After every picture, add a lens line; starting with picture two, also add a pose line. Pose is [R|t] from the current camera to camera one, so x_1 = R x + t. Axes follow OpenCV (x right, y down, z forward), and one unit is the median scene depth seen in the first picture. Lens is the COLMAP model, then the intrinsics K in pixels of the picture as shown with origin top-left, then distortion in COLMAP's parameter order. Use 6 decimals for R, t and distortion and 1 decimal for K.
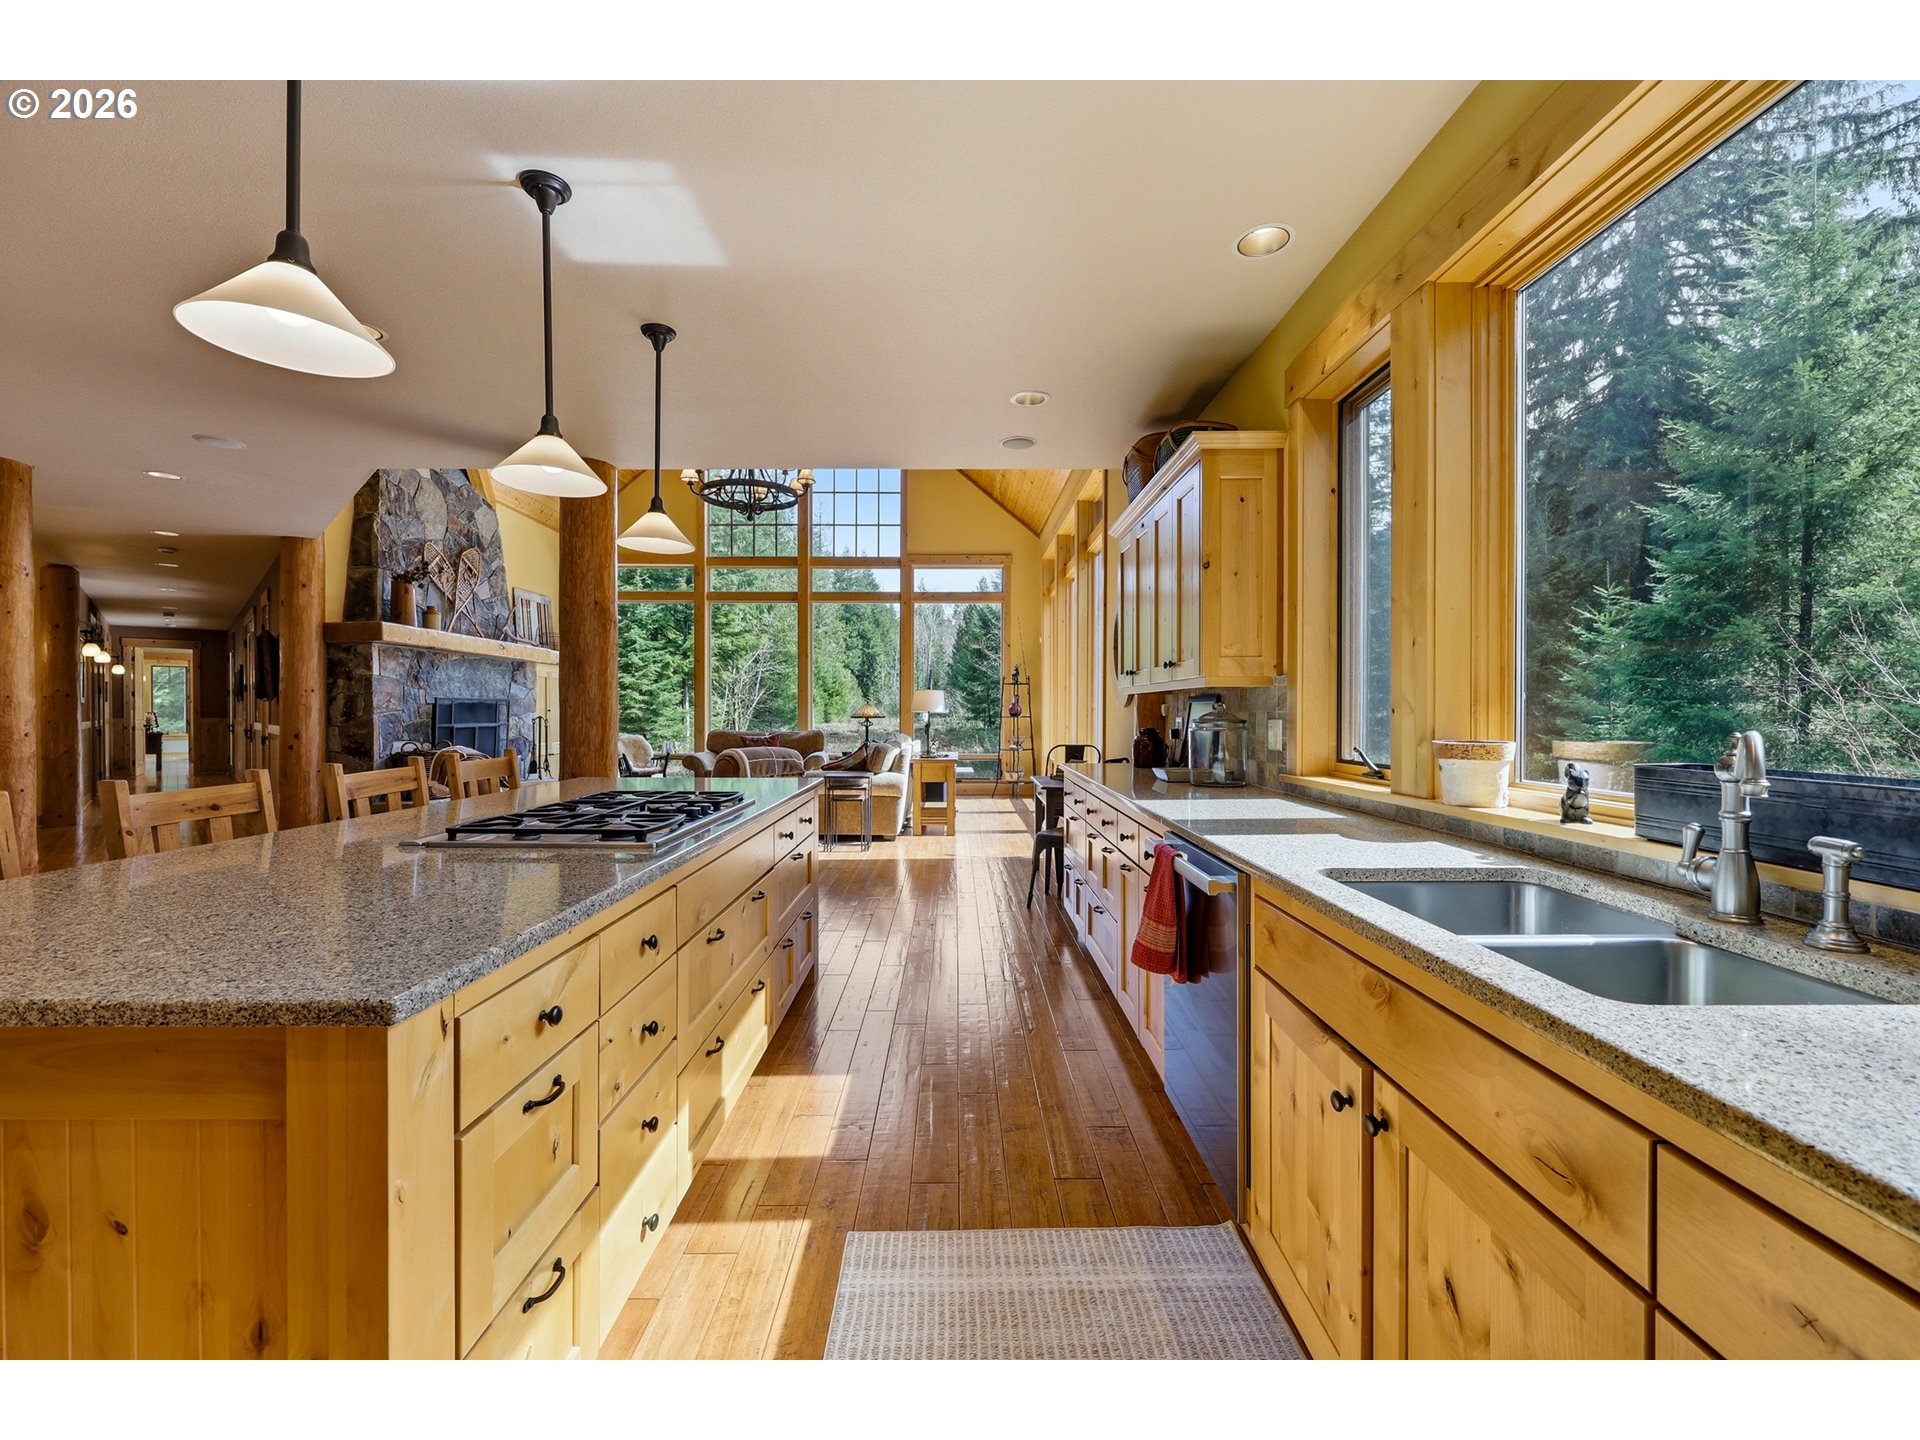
lens RADIAL K [[778.5, 0, 953.1], [0, 778.5, 718.4], [0, 0, 1]] dist [0.001563, 0.000636]
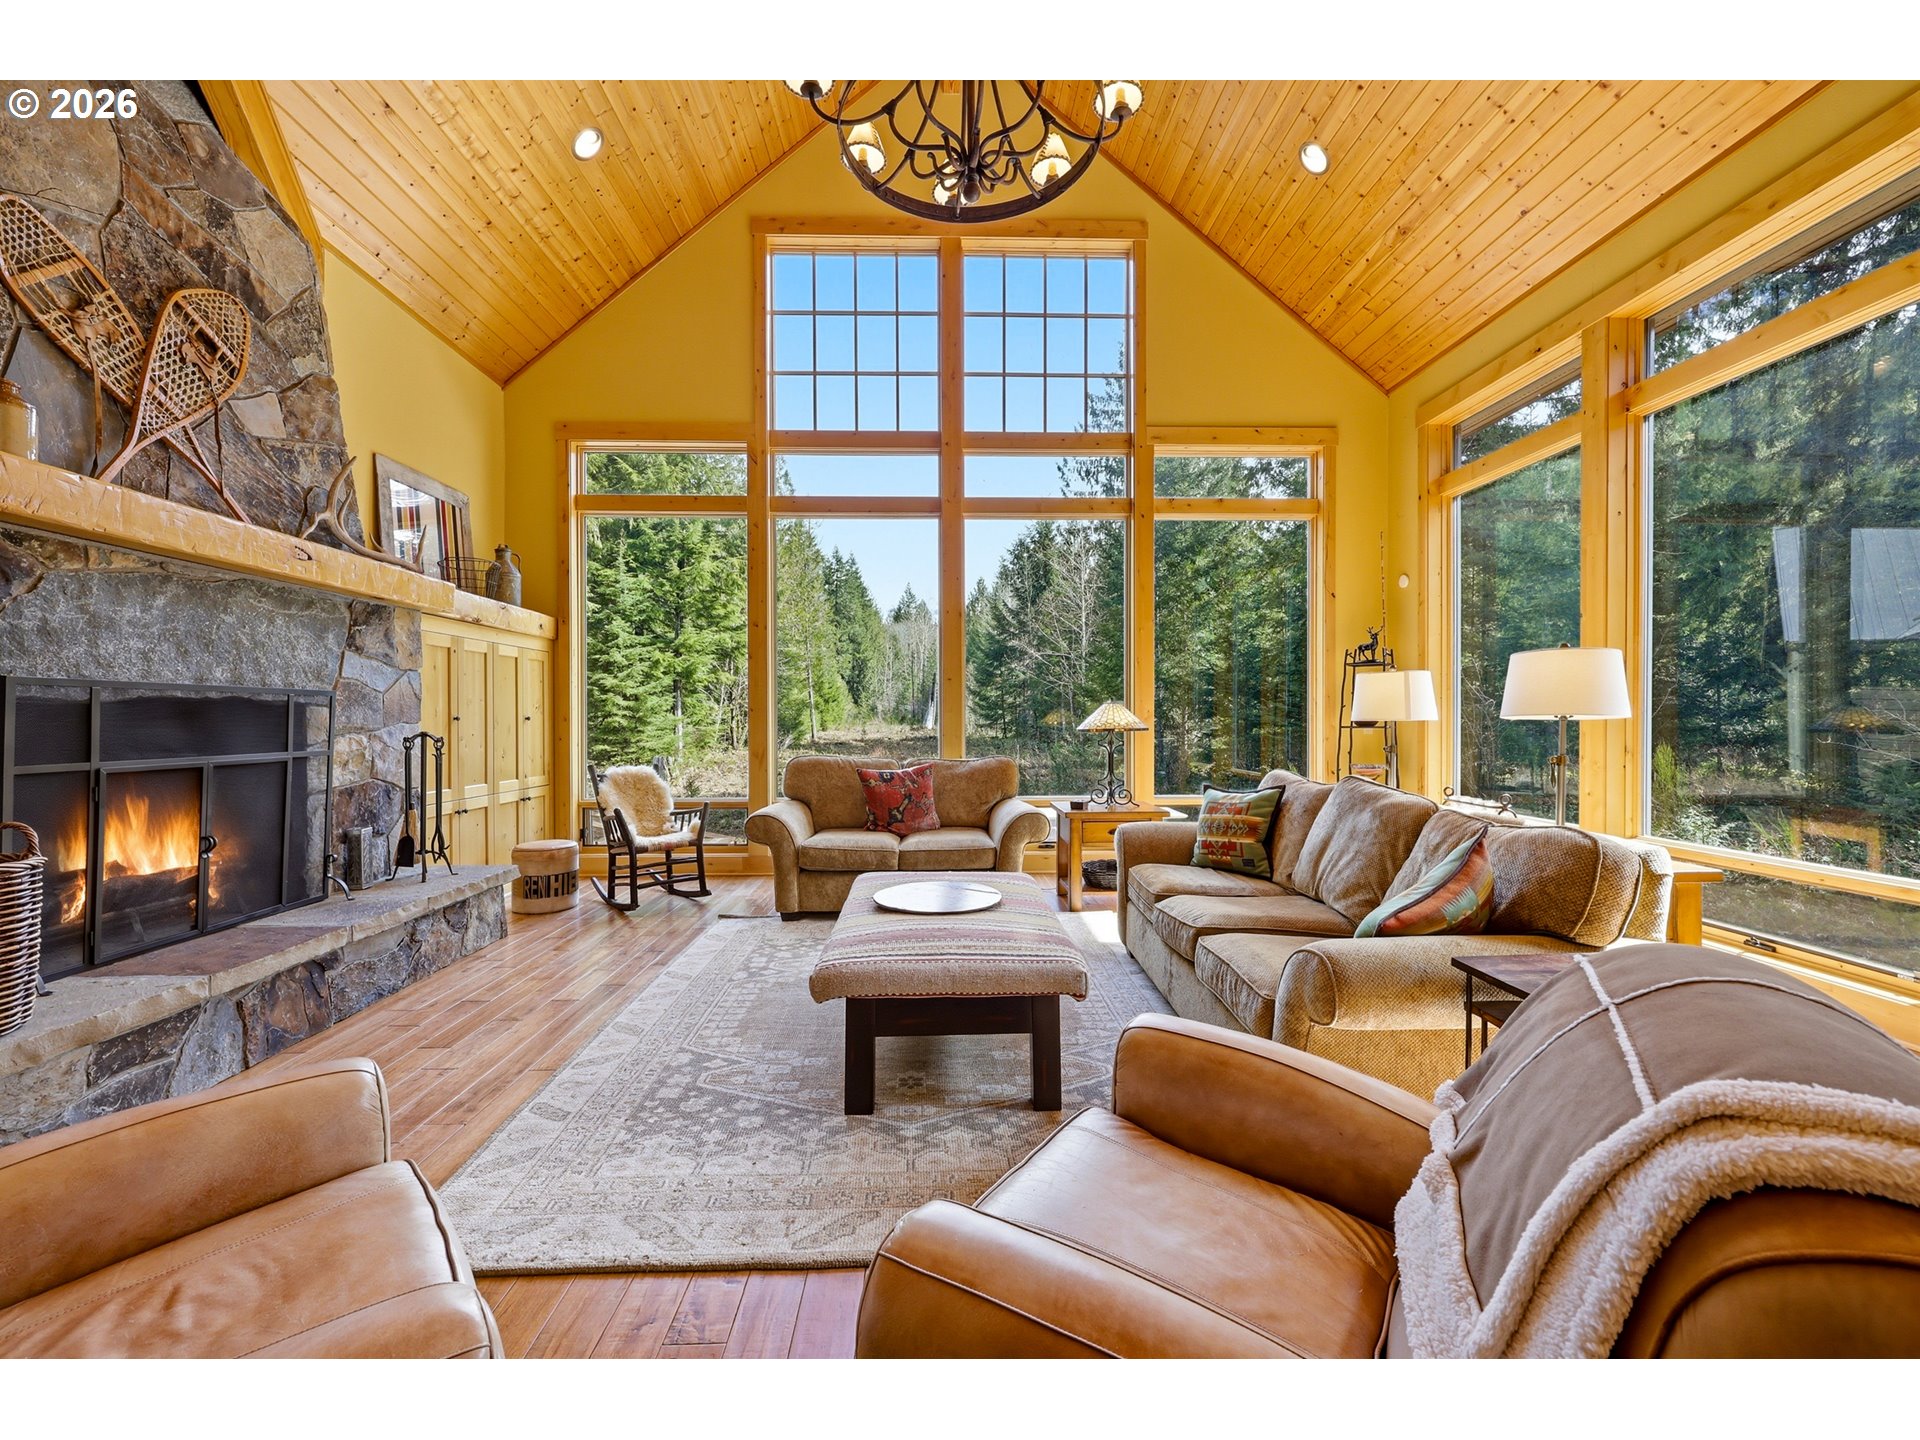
lens RADIAL K [[778.5, 0, 956.7], [0, 778.5, 724.2], [0, 0, 1]] dist [0.001563, 0.000636]
pose [[0.999588, -0.003760, 0.028451, -0.259579], [0.003796, 0.999992, -0.001227, -0.005759], [-0.028446, 0.001335, 0.999594, 0.587827]]
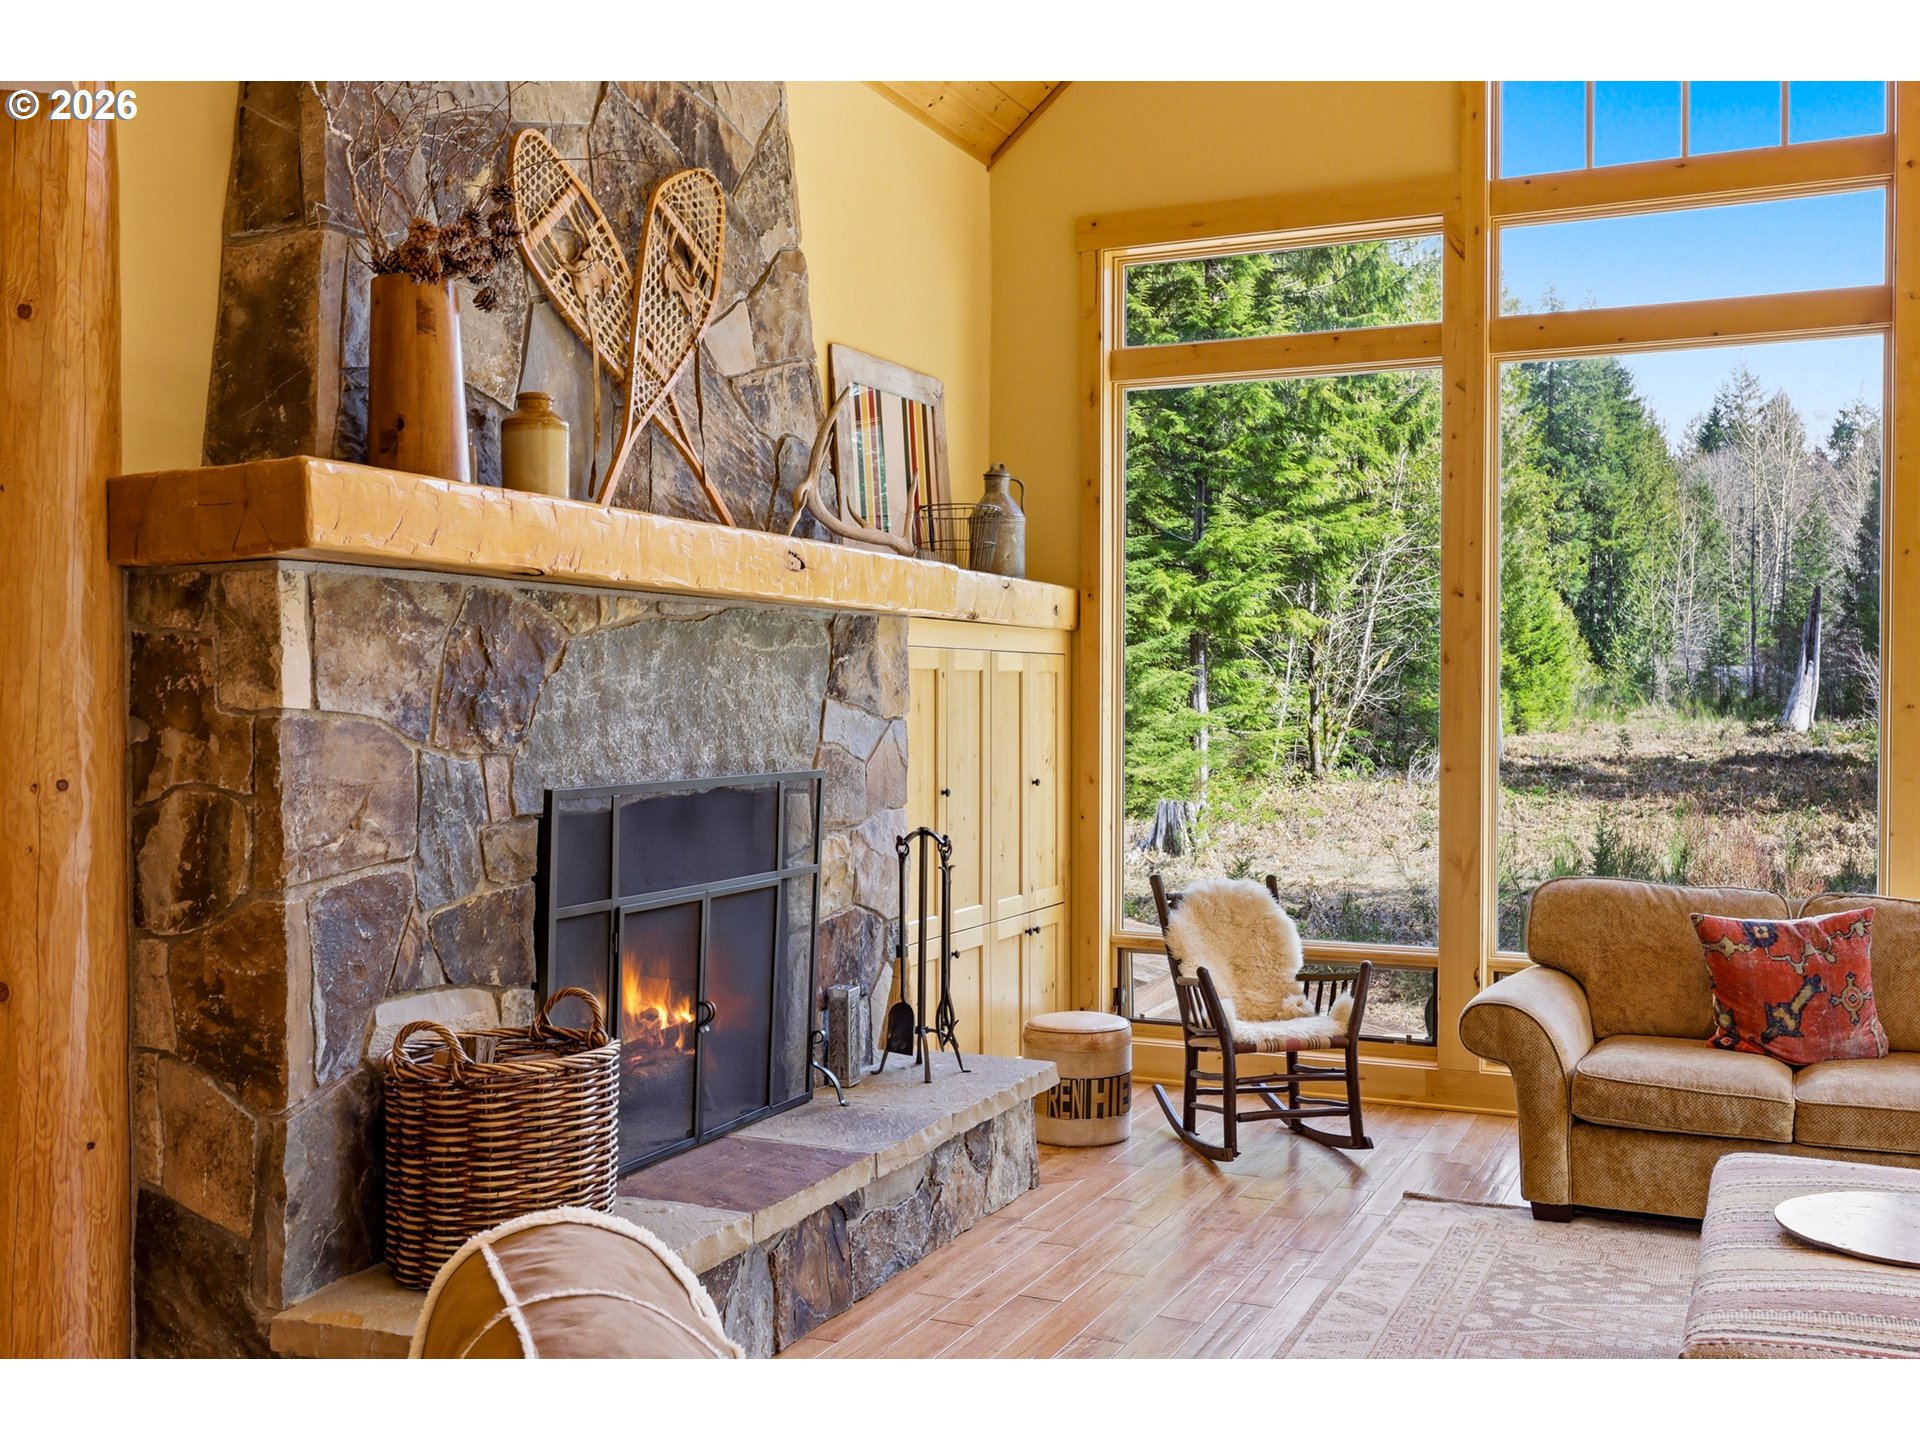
lens RADIAL K [[1849.1, 0, 951.1], [0, 1849.1, 740.5], [0, 0, 1]] dist [0.001446, 0.000000]
pose [[0.907078, 0.007730, -0.420891, -0.280429], [-0.001351, 0.999880, 0.015451, -0.043037], [0.420960, -0.013446, 0.906979, 0.476566]]
